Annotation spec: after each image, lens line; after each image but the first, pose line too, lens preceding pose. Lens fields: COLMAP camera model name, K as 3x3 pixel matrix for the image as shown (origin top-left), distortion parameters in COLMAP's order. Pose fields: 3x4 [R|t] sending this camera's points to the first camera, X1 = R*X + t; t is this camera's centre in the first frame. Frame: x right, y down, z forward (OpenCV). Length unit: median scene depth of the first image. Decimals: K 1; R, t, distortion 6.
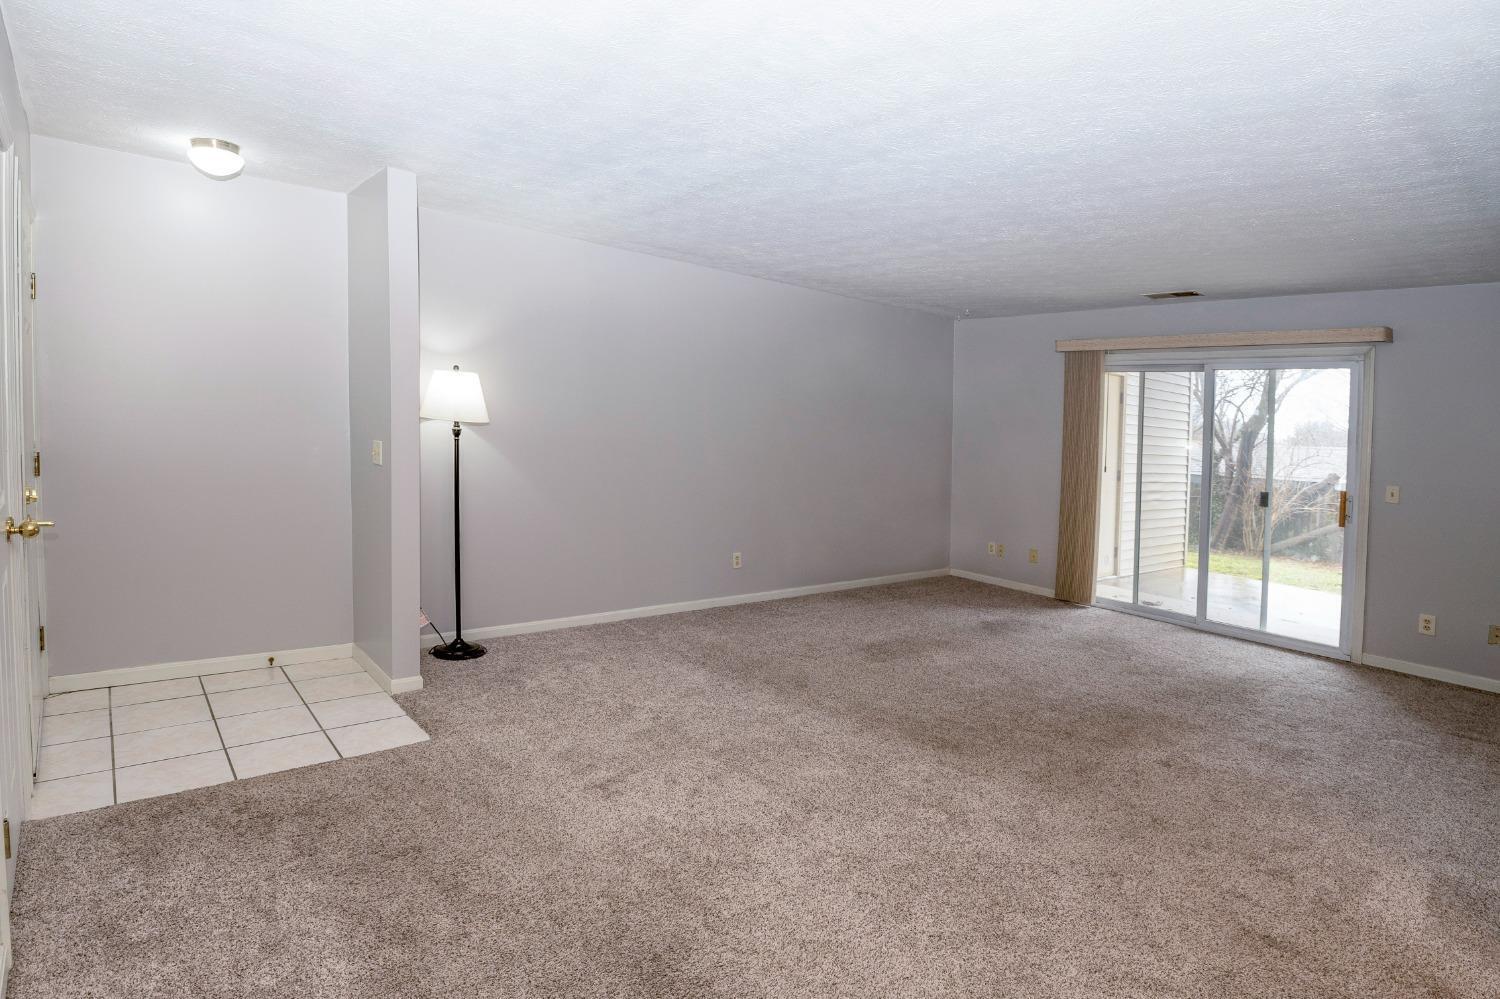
lens RADIAL K [[777.5, 0, 682.0], [0, 777.5, 425.3], [0, 0, 1]] dist [-0.028840, -0.000953]
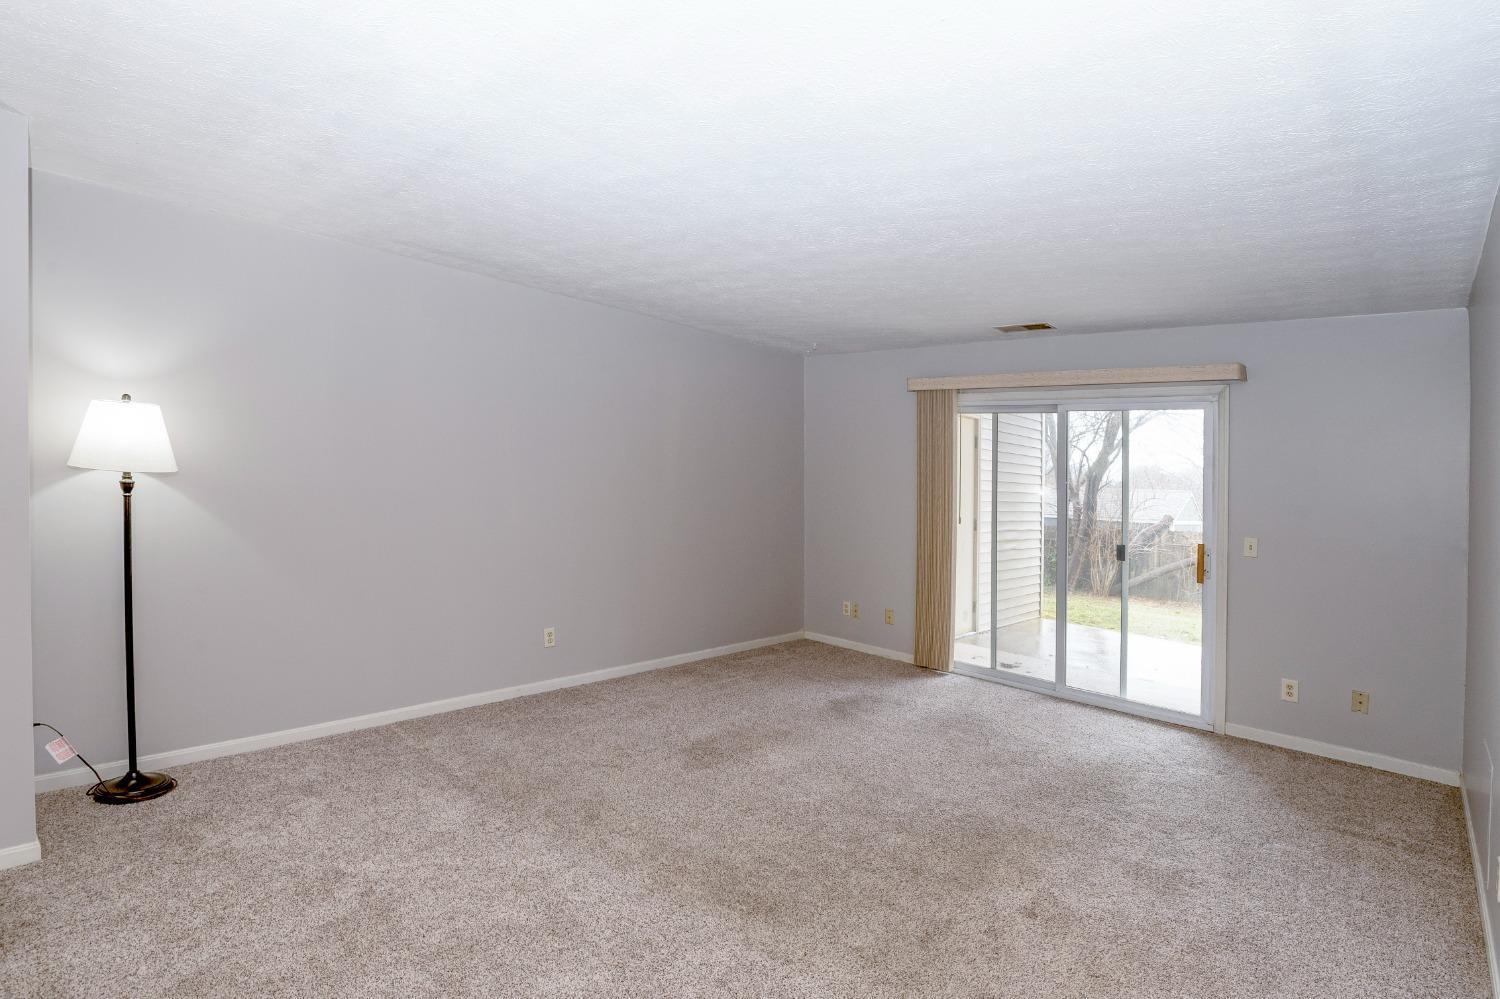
lens RADIAL K [[712.9, 0, 753.9], [0, 712.9, 431.5], [0, 0, 1]] dist [-0.032686, -0.000443]
pose [[0.978955, 0.006191, 0.203981, 0.155410], [0.004364, 0.998676, -0.051257, -0.006259], [-0.204029, 0.051068, 0.977632, 0.250263]]
